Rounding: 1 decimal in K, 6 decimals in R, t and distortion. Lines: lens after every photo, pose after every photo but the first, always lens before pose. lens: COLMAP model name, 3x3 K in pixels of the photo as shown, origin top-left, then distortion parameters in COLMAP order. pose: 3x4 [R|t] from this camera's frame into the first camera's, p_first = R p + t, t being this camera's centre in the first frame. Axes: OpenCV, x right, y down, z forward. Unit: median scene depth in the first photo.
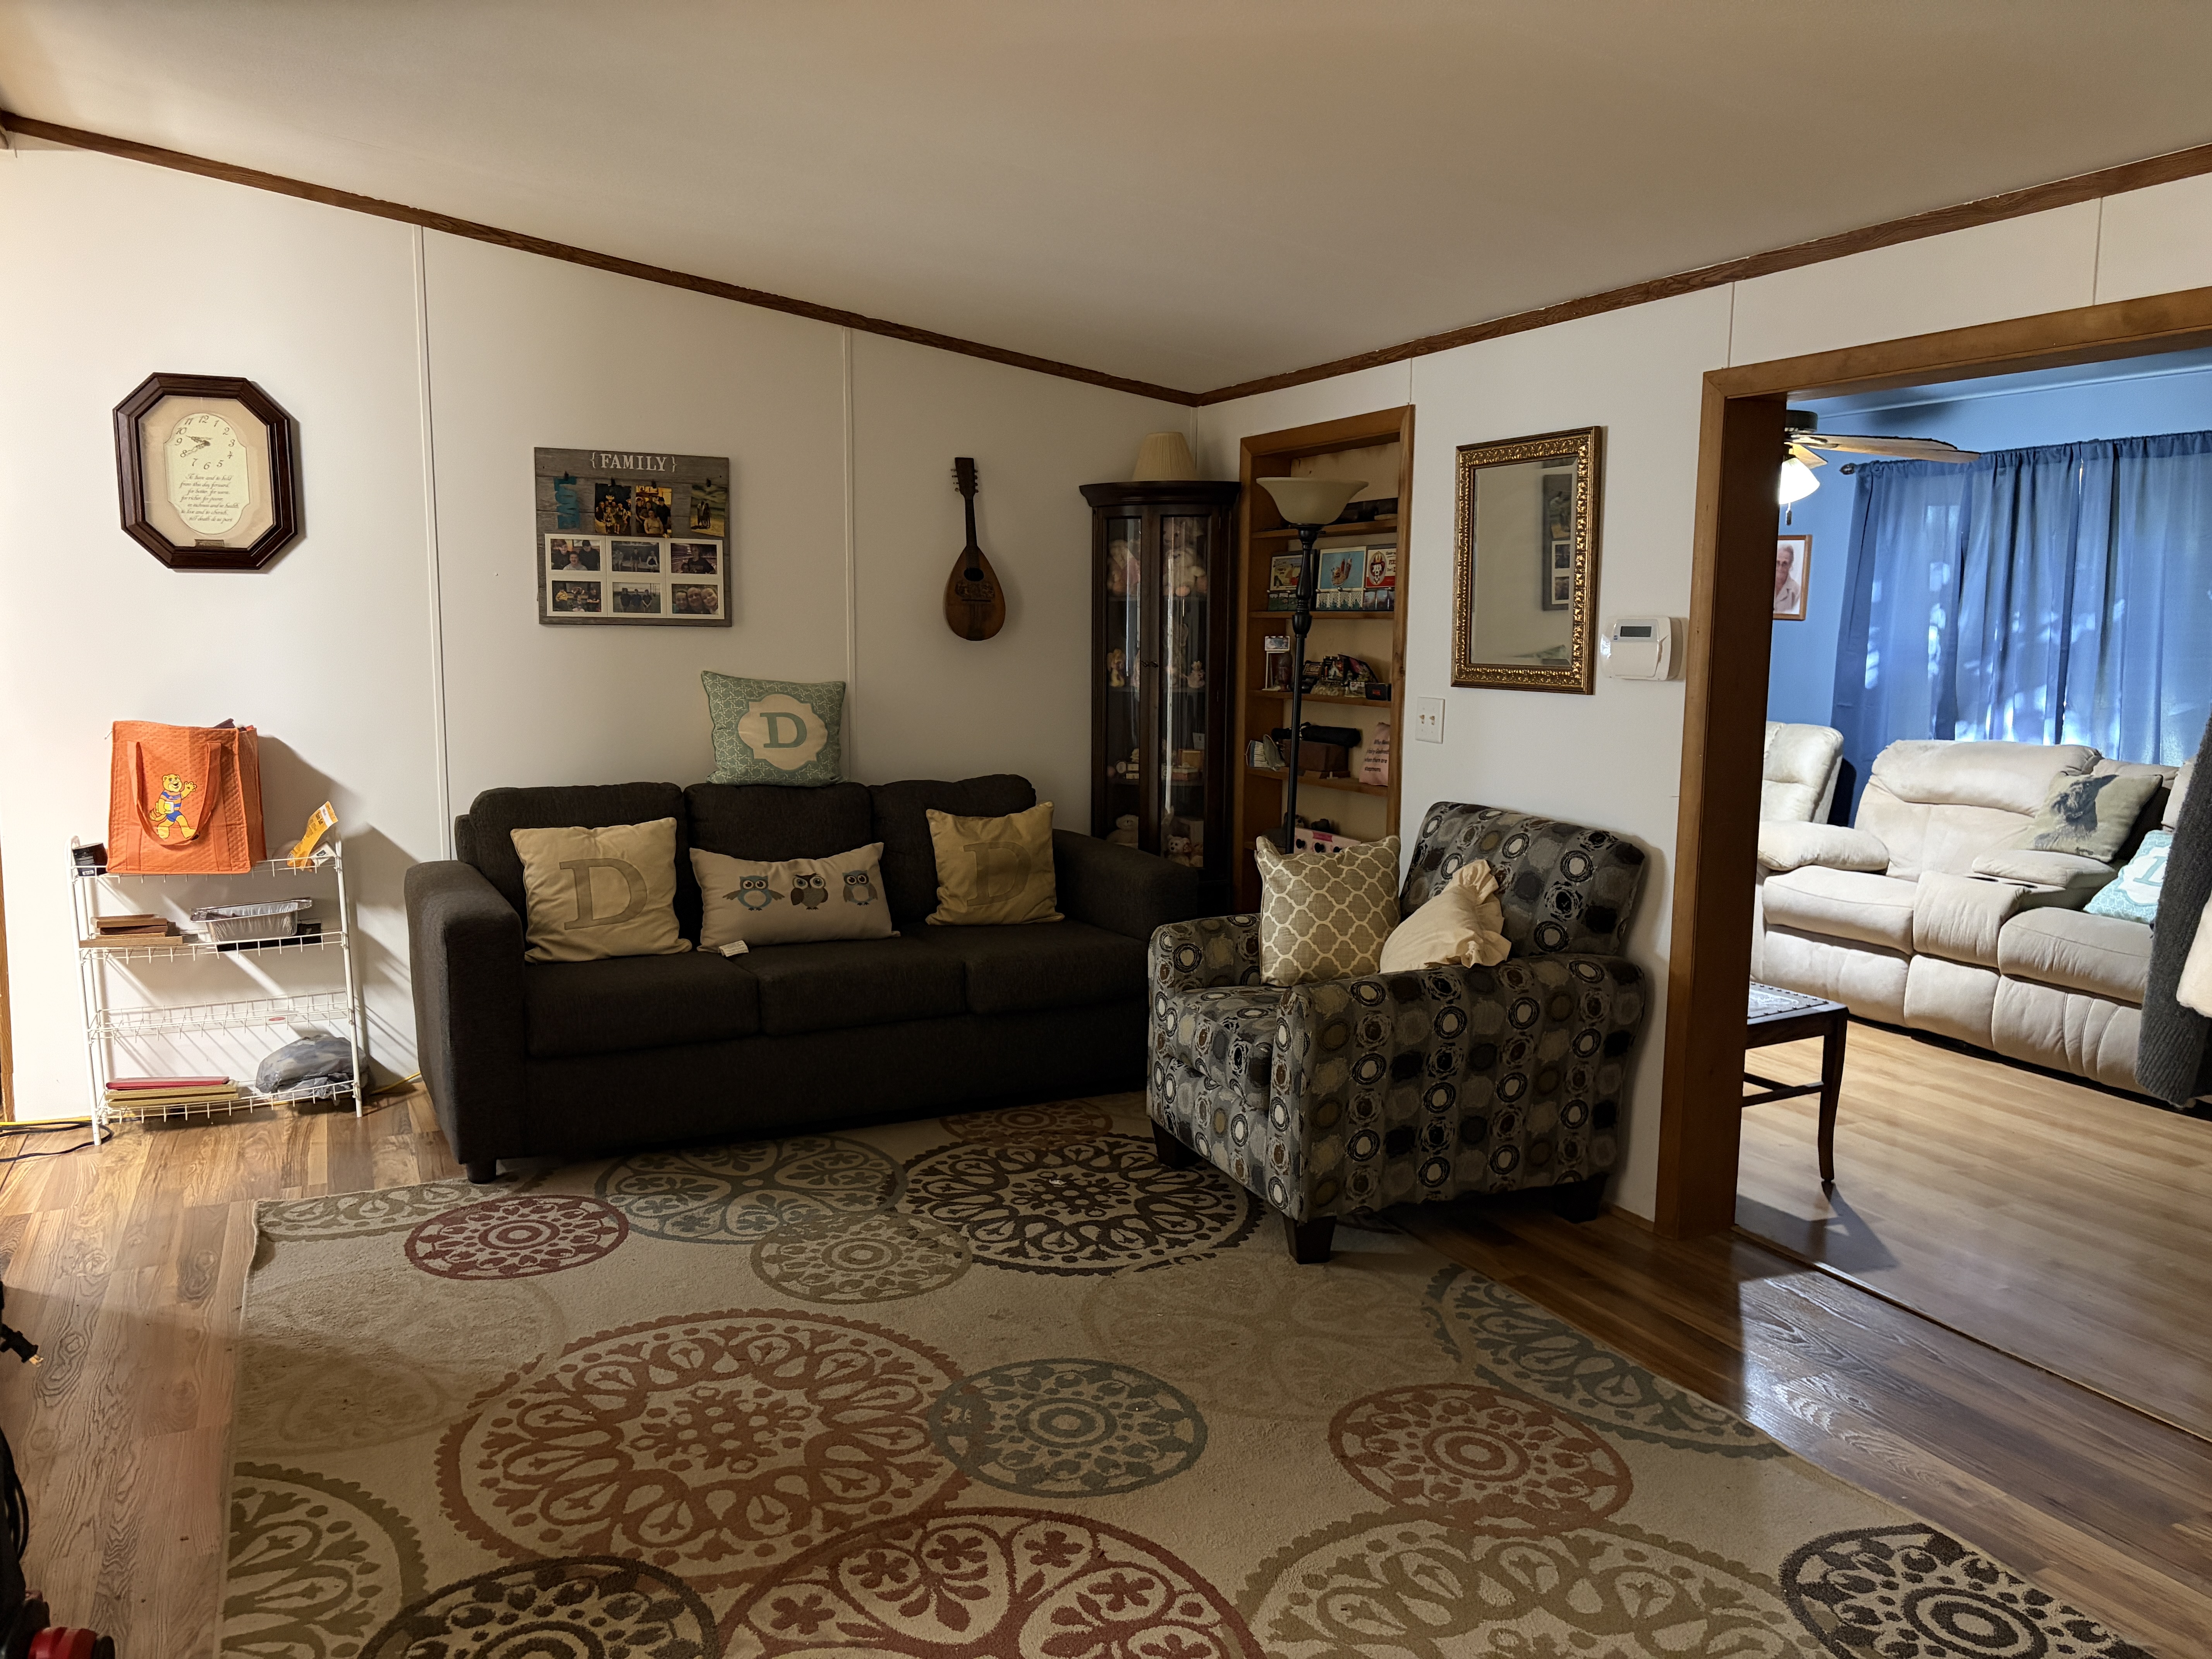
lens RADIAL K [[1670.0, 0, 1104.9], [0, 1670.0, 835.5], [0, 0, 1]] dist [0.047170, -0.053129]
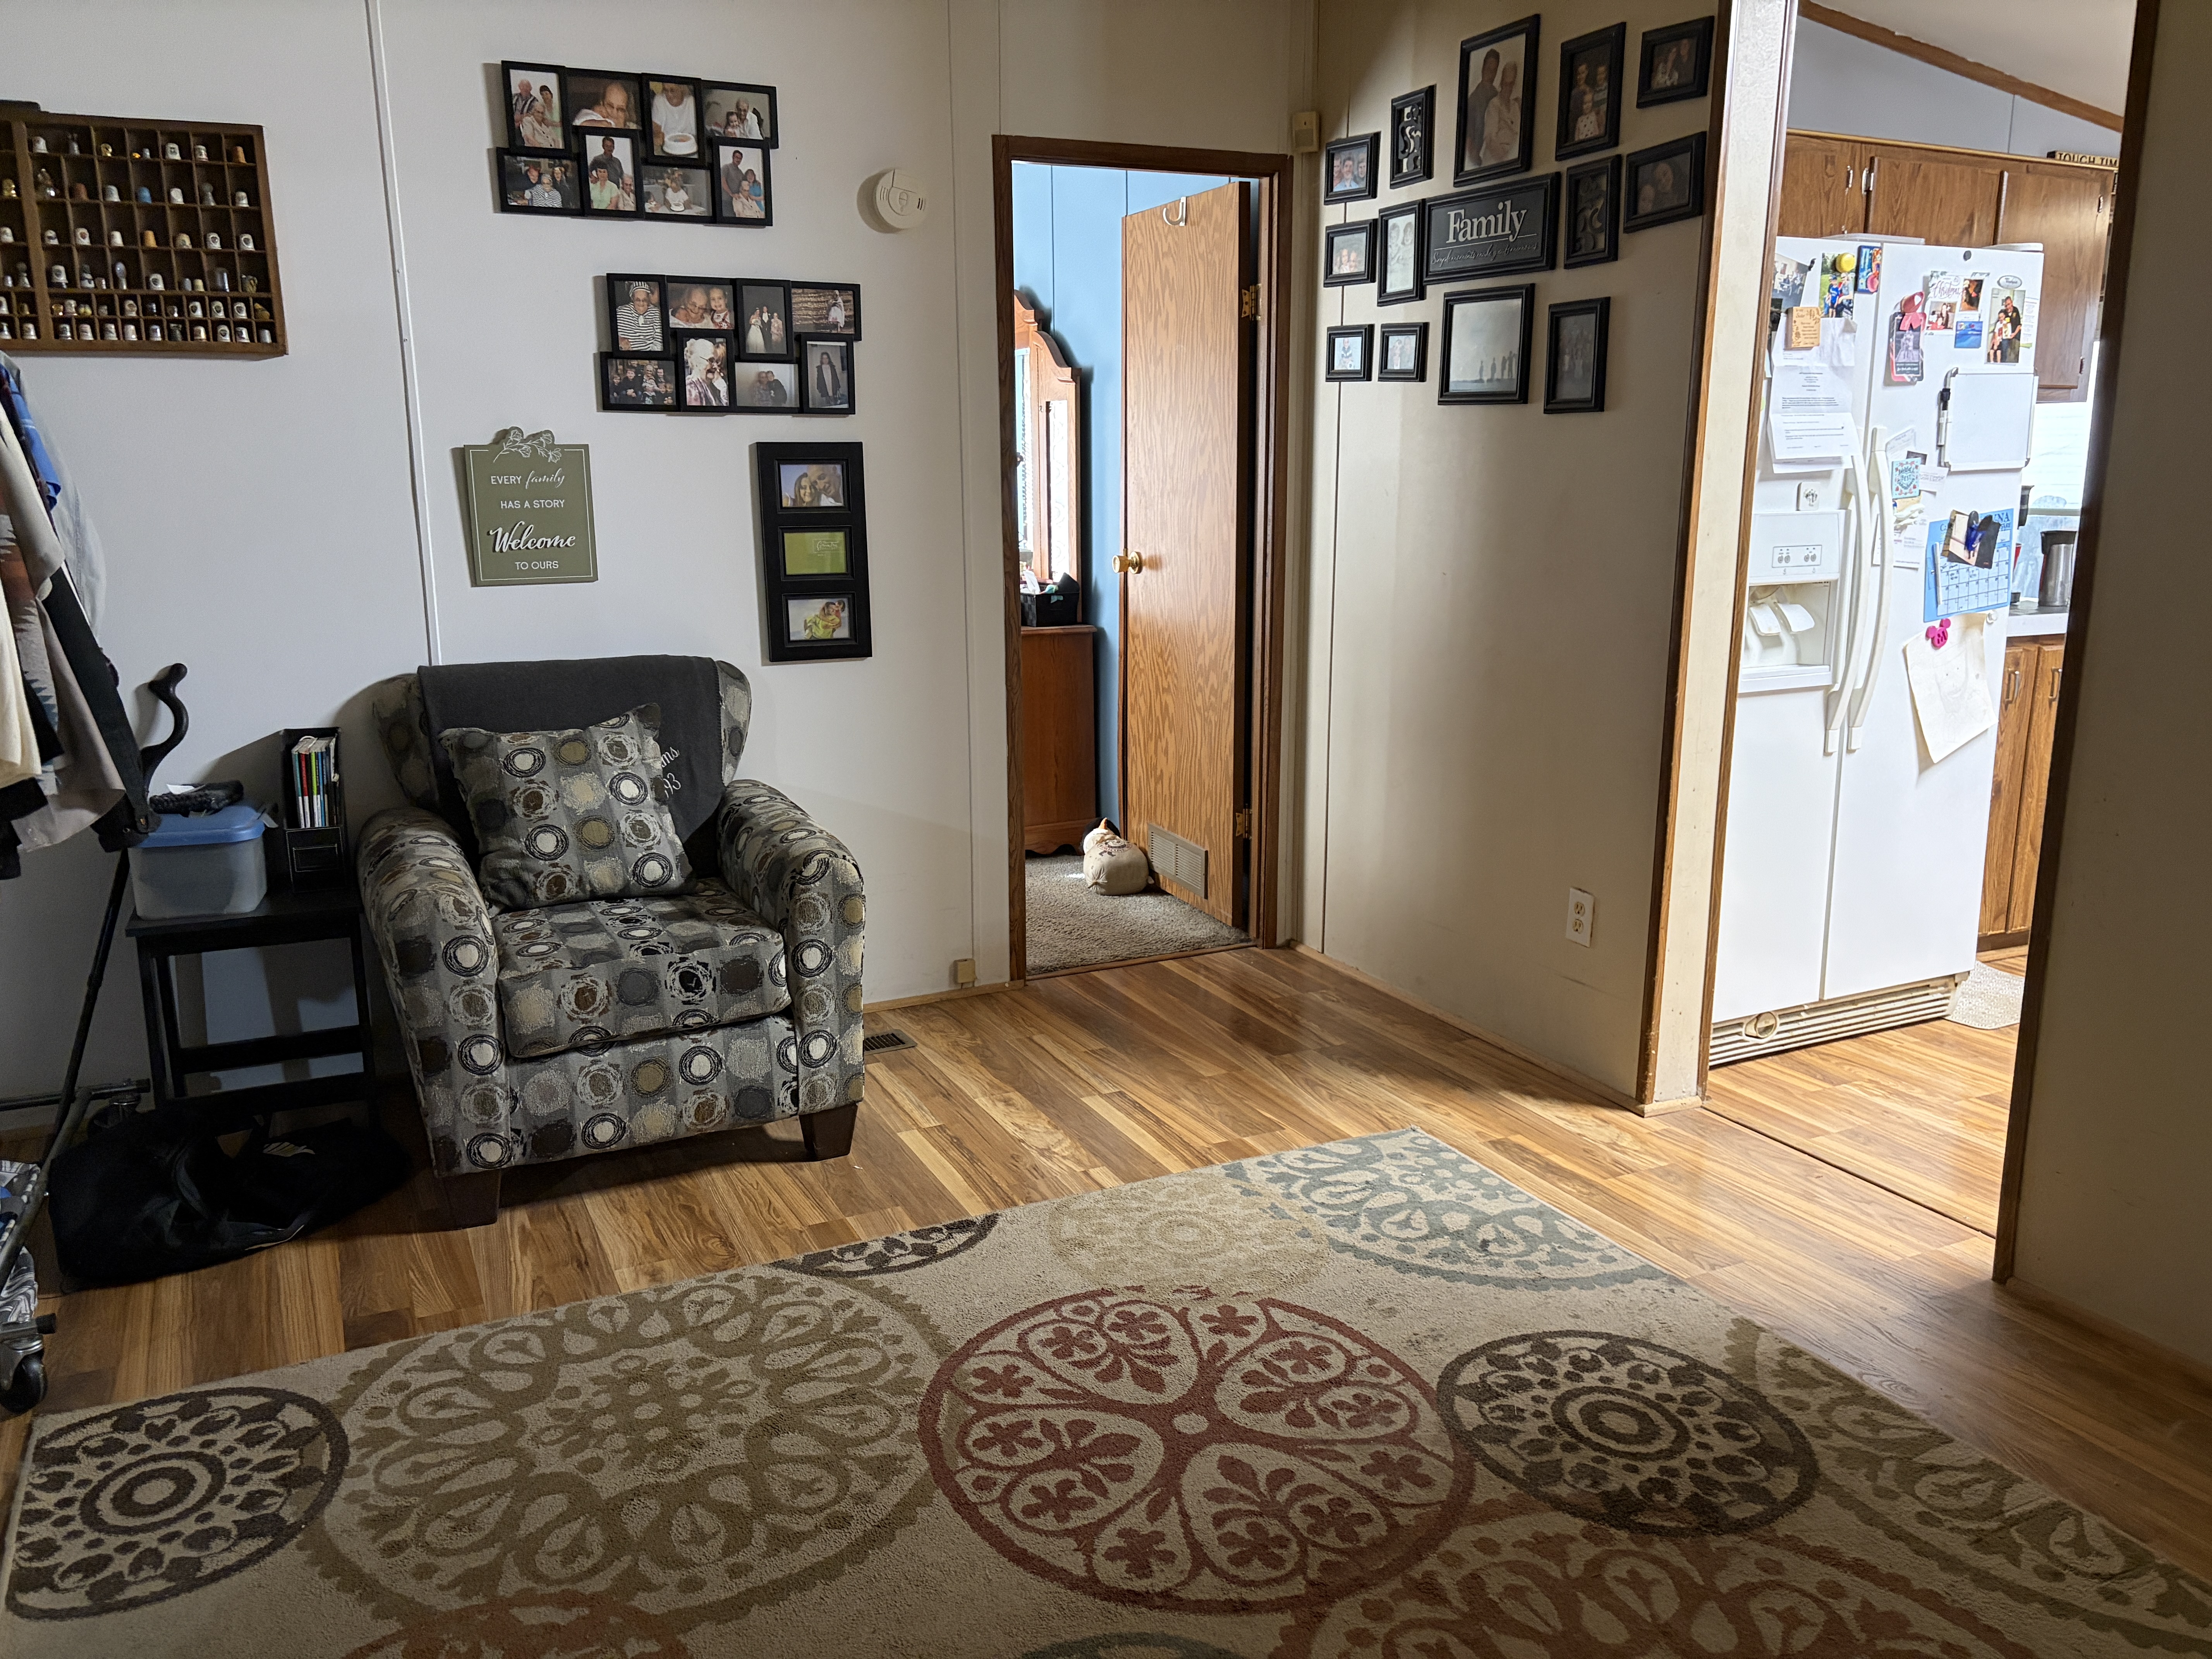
lens RADIAL K [[1670.0, 0, 1109.2], [0, 1670.0, 824.3], [0, 0, 1]] dist [0.047170, -0.053129]
pose [[-0.999885, 0.001356, -0.015087, -0.003663], [-0.003782, 0.942110, 0.335283, -0.192366], [0.014668, 0.335301, -0.941997, 1.703522]]
